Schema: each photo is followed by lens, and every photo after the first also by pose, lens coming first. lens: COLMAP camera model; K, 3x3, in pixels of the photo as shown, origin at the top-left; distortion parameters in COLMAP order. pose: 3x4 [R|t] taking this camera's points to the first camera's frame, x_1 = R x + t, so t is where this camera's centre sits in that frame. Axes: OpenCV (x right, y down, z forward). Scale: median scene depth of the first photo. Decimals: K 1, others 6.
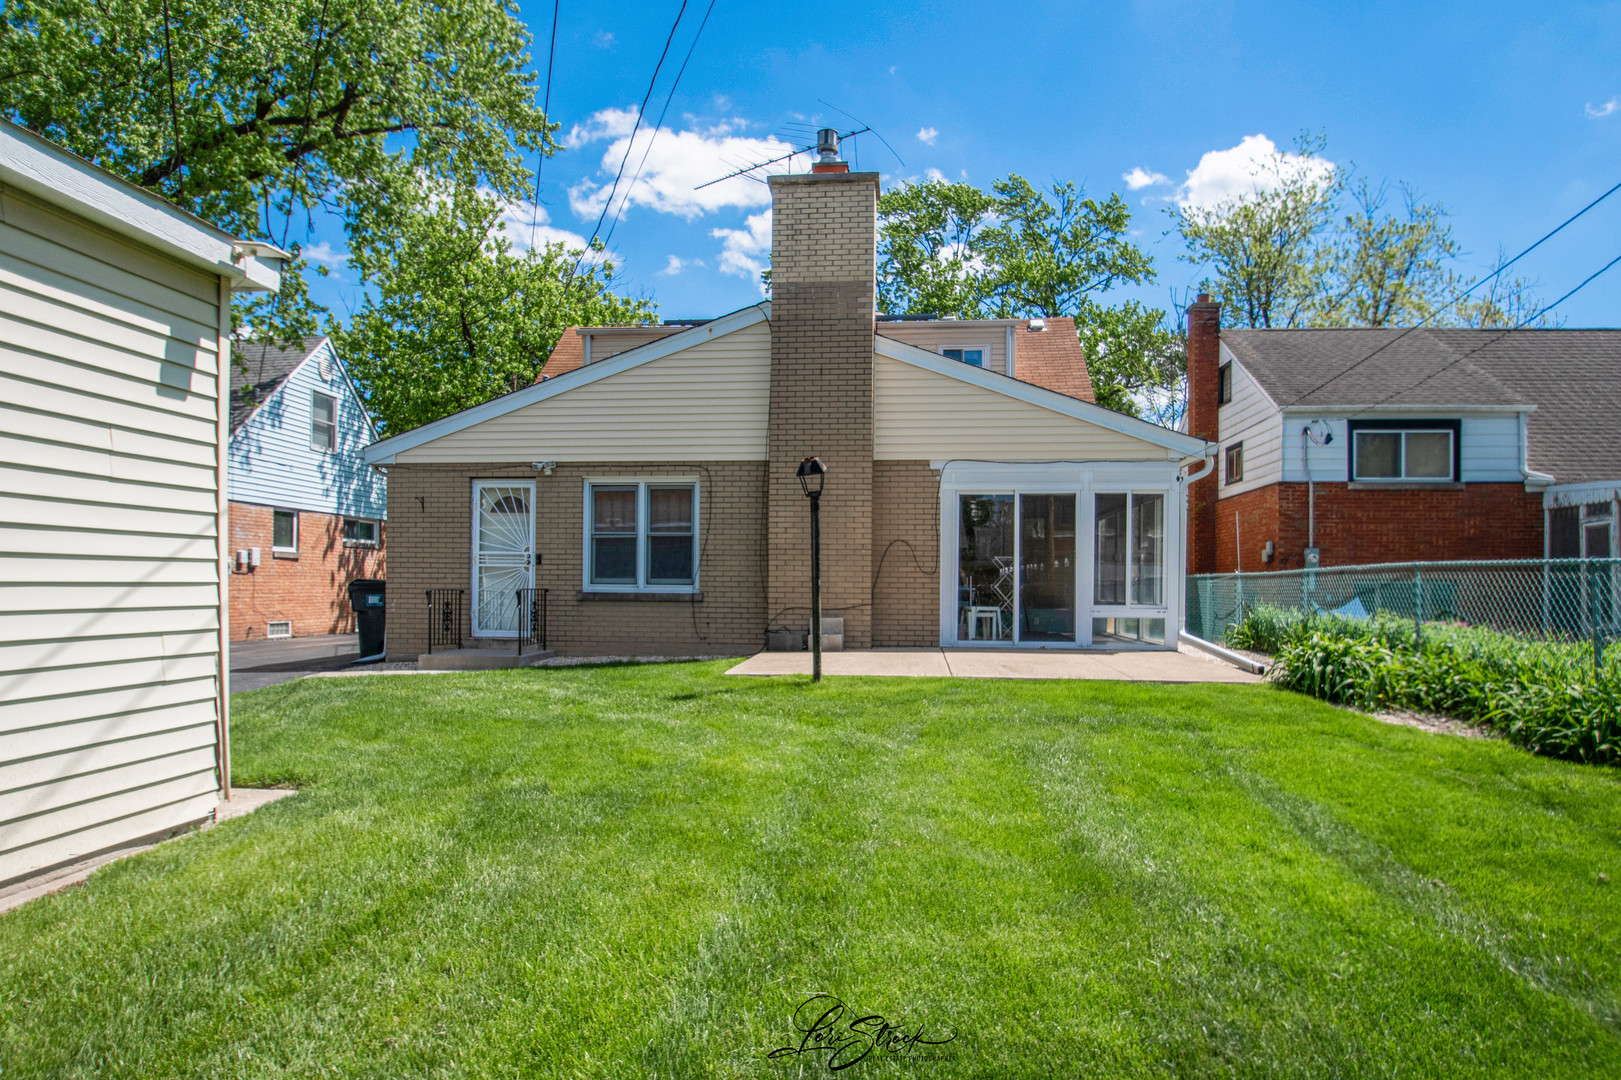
lens RADIAL K [[1054.6, 0, 809.4], [0, 1054.6, 549.9], [0, 0, 1]] dist [-0.036504, 0.004285]
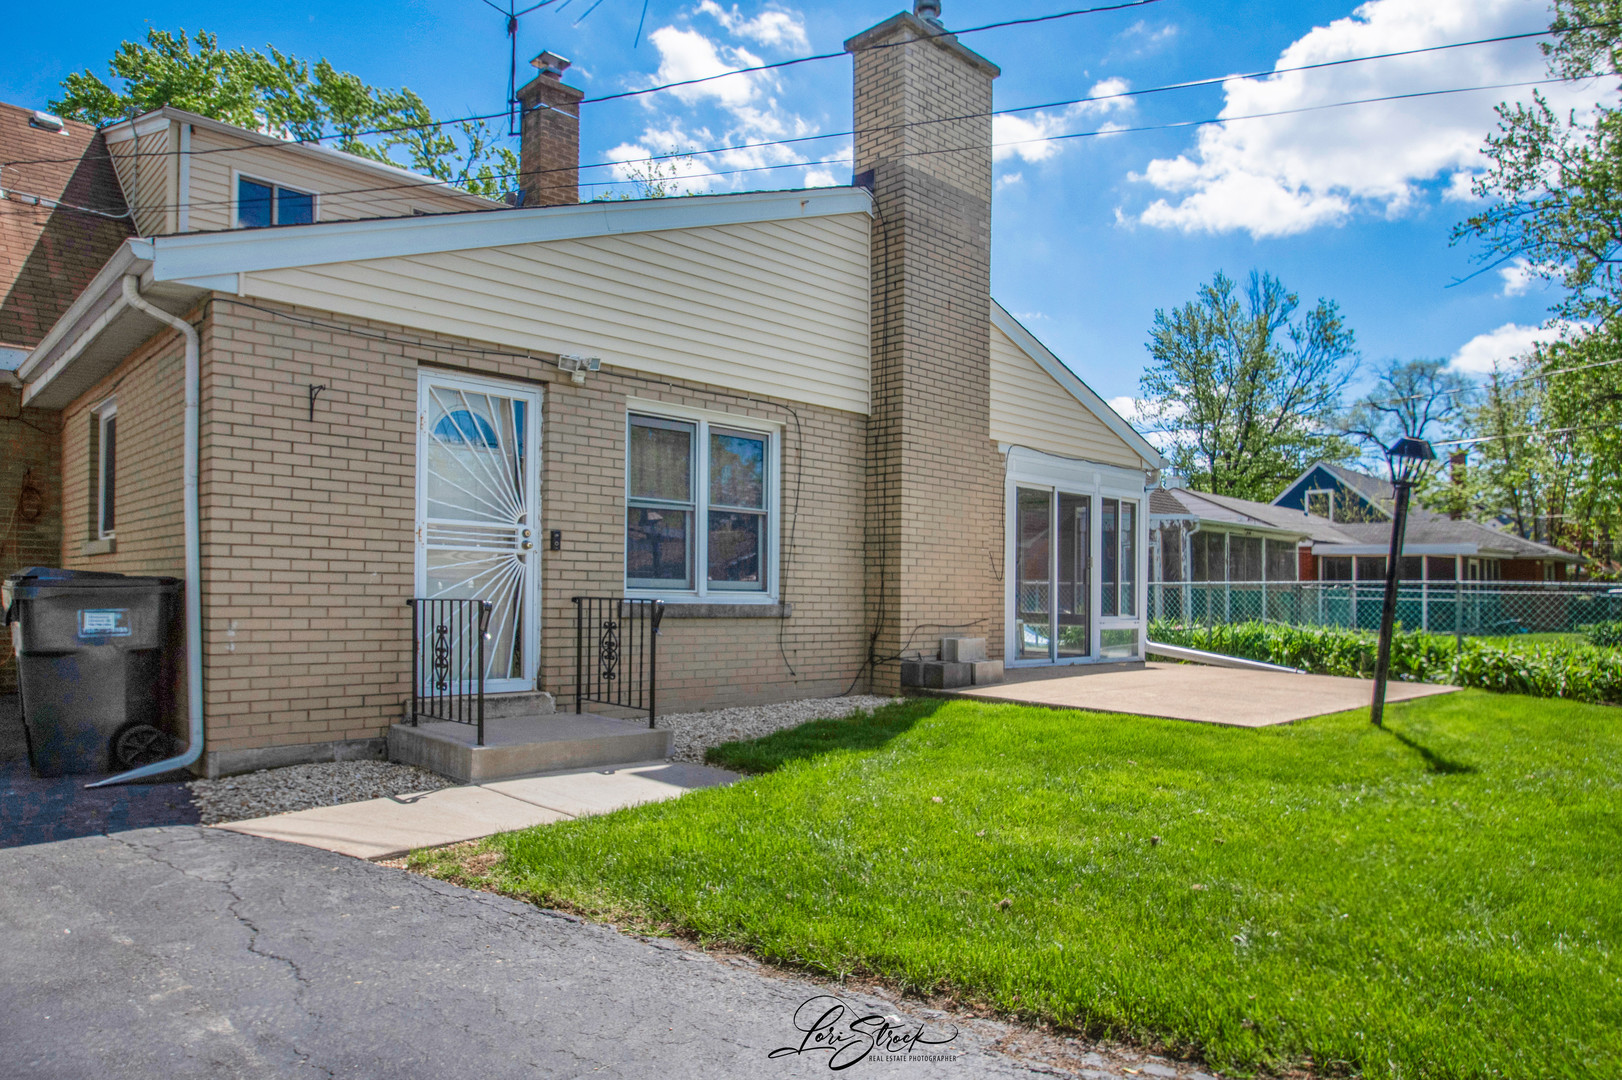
lens RADIAL K [[1055.3, 0, 813.2], [0, 1055.3, 536.7], [0, 0, 1]] dist [-0.036504, 0.004285]
pose [[0.629718, 0.046552, 0.775428, -0.584902], [-0.038478, 0.998847, -0.028717, 0.017220], [-0.775870, -0.011754, 0.630783, 0.573850]]
